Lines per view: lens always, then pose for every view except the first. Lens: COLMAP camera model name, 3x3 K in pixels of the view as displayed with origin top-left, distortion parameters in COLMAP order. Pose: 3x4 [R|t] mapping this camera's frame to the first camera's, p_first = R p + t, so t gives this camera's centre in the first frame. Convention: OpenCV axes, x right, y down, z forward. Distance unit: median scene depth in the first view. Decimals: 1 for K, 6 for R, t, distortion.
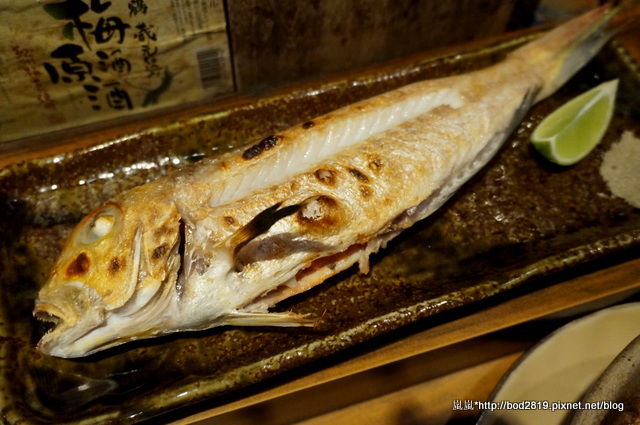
lens RADIAL K [[636.6, 0, 319.3], [0, 636.6, 211.4], [0, 0, 1]] dist [-0.006742, 0.000000]
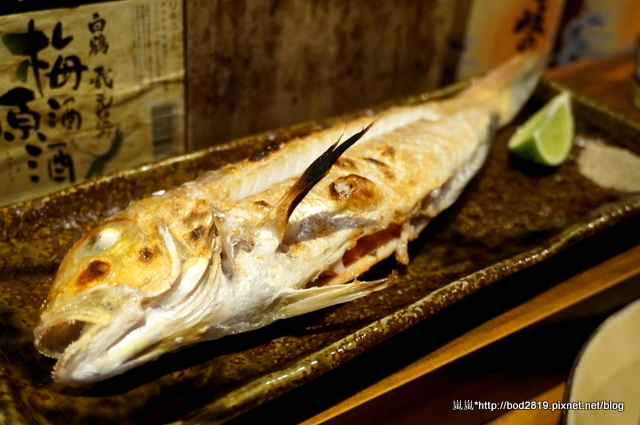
lens RADIAL K [[798.8, 0, 320.7], [0, 798.8, 212.8], [0, 0, 1]] dist [0.015274, 0.000000]
pose [[0.955250, -0.112623, 0.273520, -0.321941], [0.210968, 0.907549, -0.363107, 0.391099], [-0.207339, 0.404562, 0.890696, -0.008824]]
